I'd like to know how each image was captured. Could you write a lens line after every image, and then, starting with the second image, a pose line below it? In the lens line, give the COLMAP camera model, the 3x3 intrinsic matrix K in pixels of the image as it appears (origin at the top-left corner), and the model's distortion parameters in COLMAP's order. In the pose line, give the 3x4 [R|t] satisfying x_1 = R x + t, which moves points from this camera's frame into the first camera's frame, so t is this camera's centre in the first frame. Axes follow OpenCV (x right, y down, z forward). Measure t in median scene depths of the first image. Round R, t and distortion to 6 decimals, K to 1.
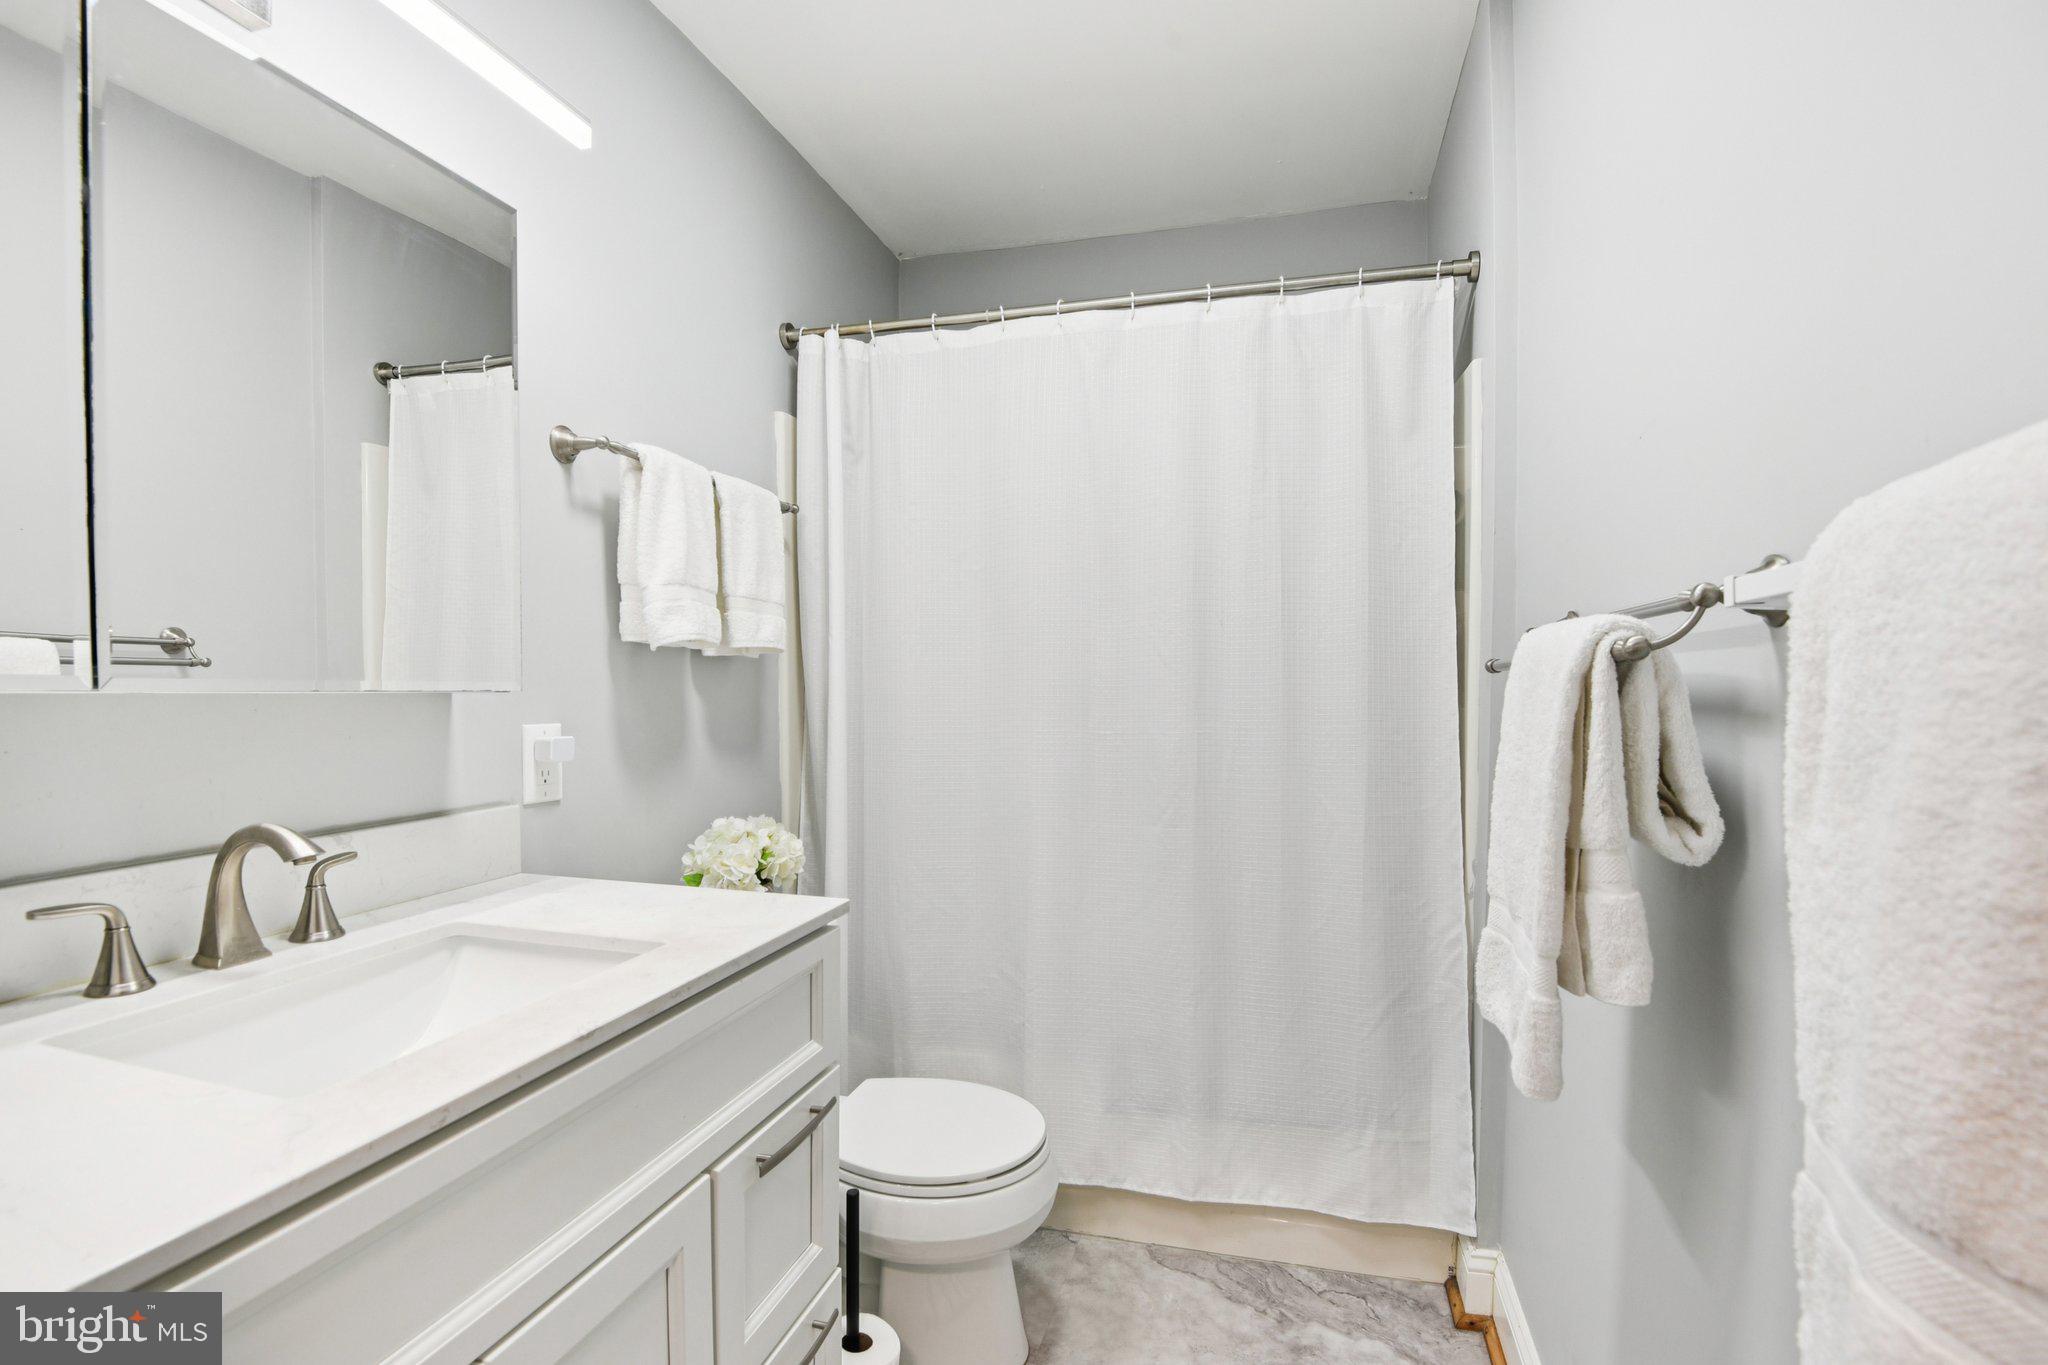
lens RADIAL K [[977.2, 0, 1027.4], [0, 977.2, 691.7], [0, 0, 1]] dist [-0.019323, -0.009766]
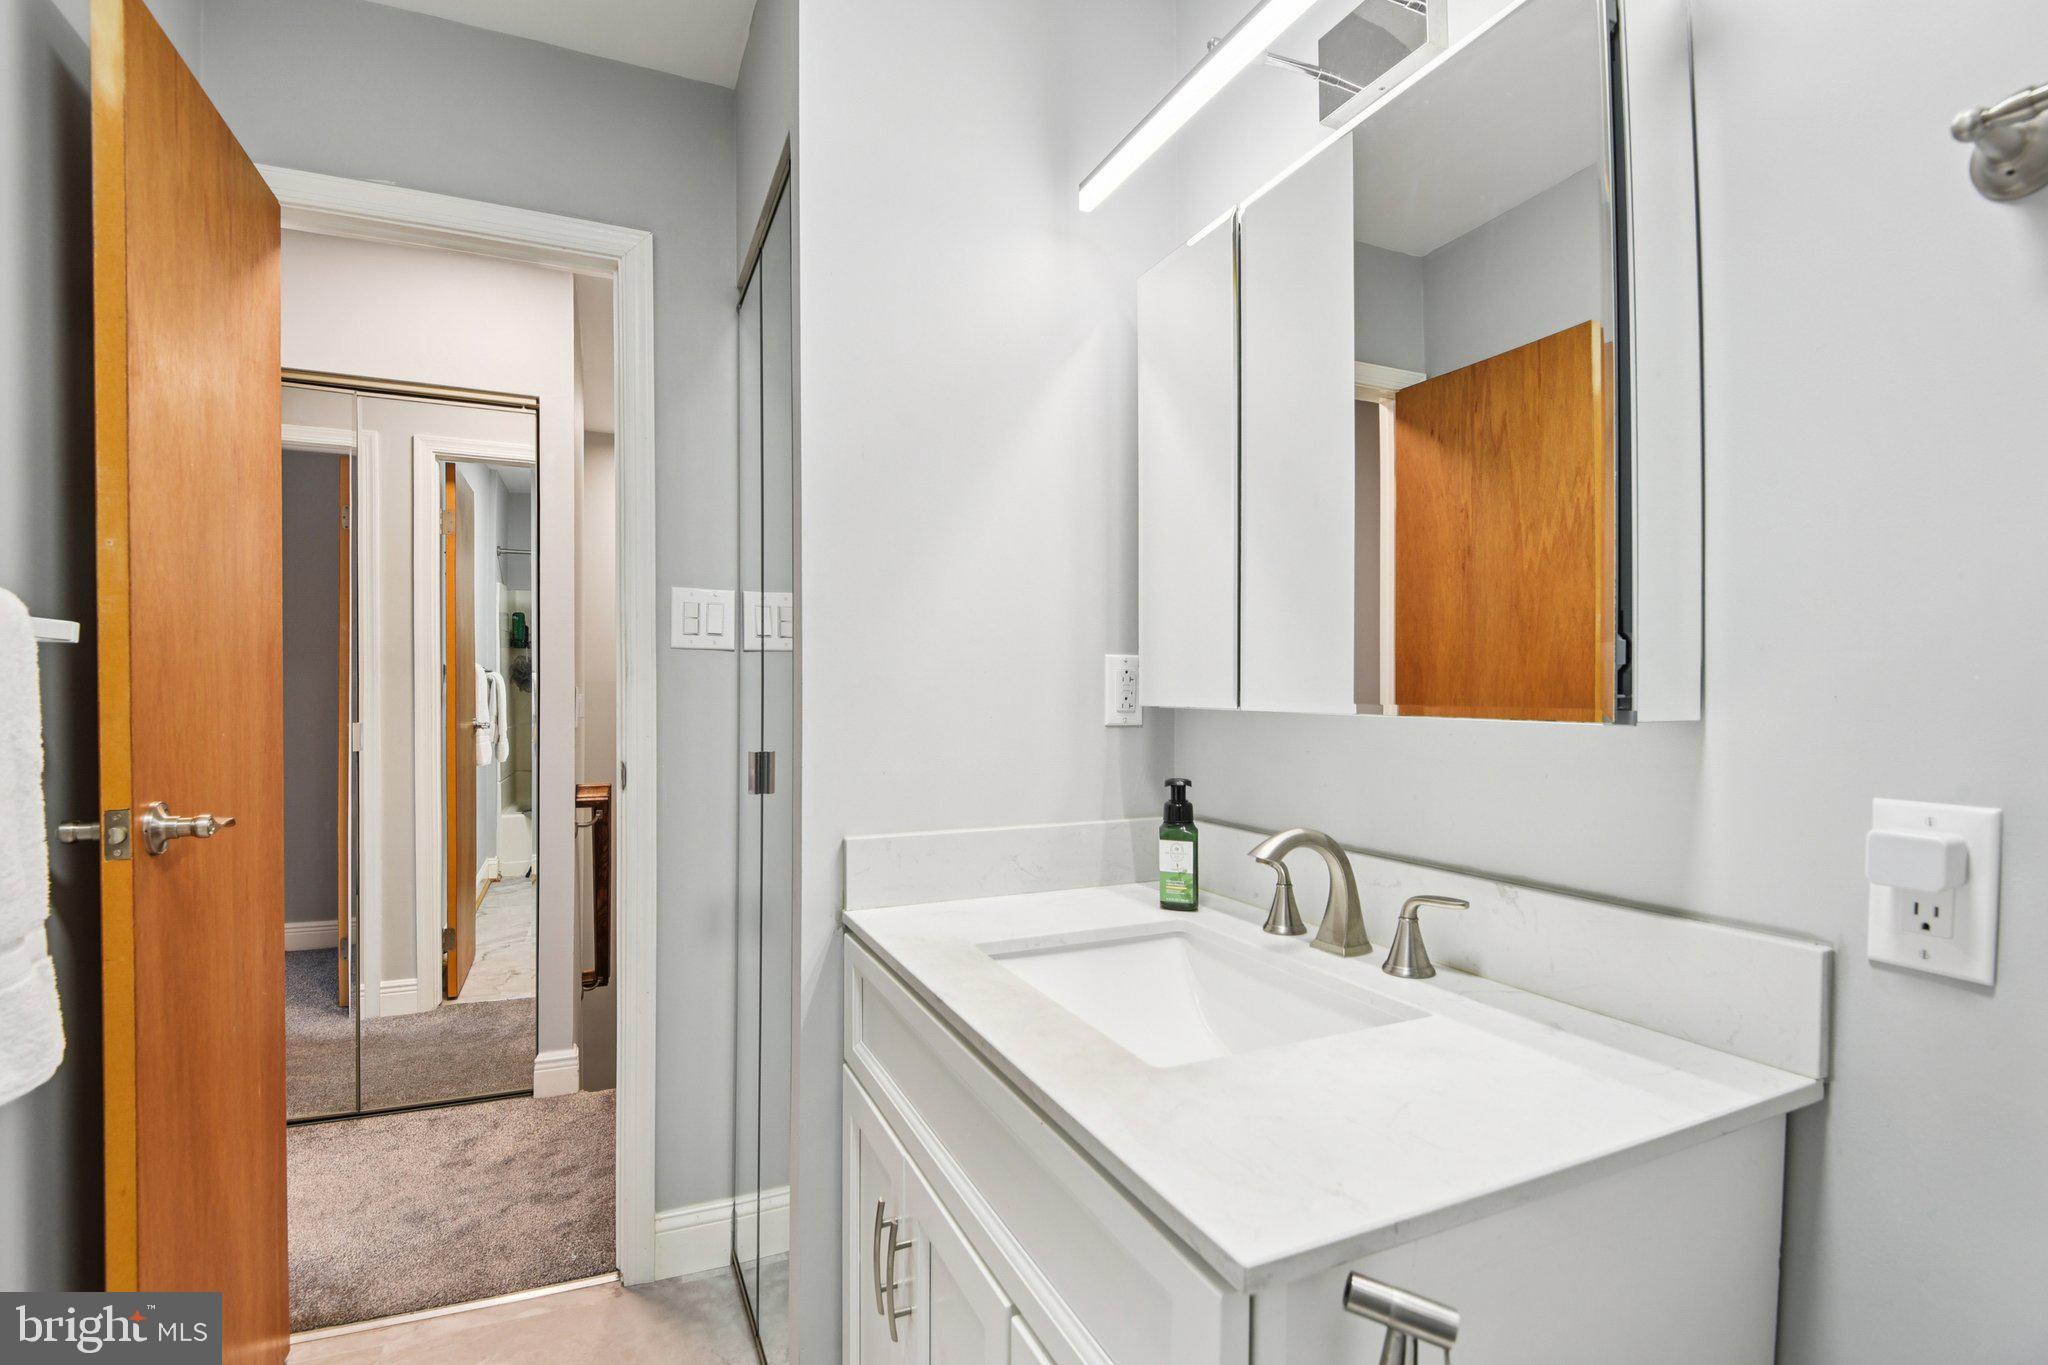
lens RADIAL K [[977.2, 0, 1027.4], [0, 977.2, 691.7], [0, 0, 1]] dist [-0.019323, -0.009766]
pose [[-0.772606, -0.004463, -0.634870, 0.125634], [-0.009375, 0.999946, 0.004380, -0.018515], [0.634817, 0.009337, -0.772606, 1.193116]]
